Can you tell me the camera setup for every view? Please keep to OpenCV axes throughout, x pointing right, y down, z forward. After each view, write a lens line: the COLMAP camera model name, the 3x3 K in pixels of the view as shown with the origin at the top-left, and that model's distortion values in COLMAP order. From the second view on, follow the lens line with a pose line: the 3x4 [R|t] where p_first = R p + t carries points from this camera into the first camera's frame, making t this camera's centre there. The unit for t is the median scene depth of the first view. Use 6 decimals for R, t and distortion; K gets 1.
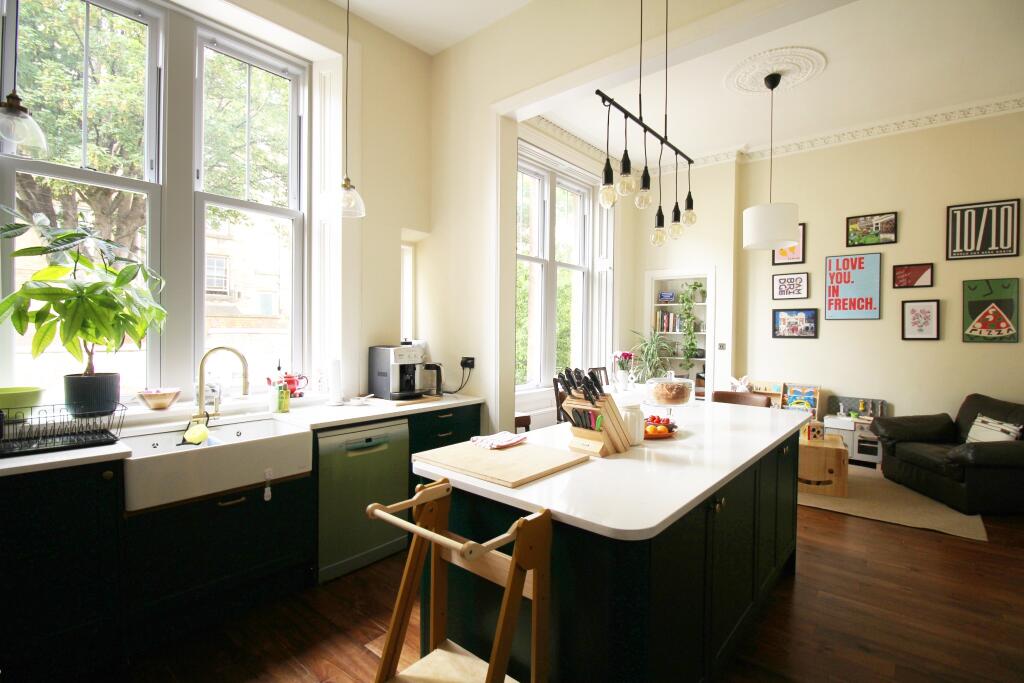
lens RADIAL K [[473.6, 0, 507.0], [0, 473.6, 341.3], [0, 0, 1]] dist [-0.031347, -0.003487]
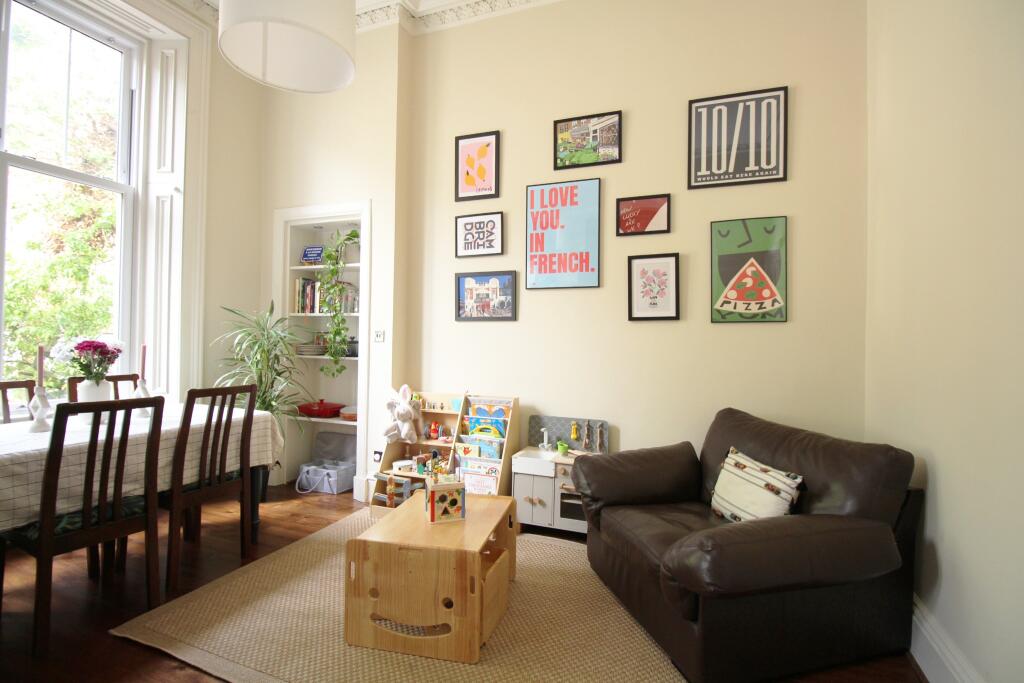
lens RADIAL K [[473.6, 0, 515.7], [0, 473.6, 341.5], [0, 0, 1]] dist [-0.031347, -0.003487]
pose [[0.942022, 0.003819, 0.335531, 0.497354], [0.000963, 0.999900, -0.014084, 0.032228], [-0.335551, 0.013590, 0.941924, 0.457042]]
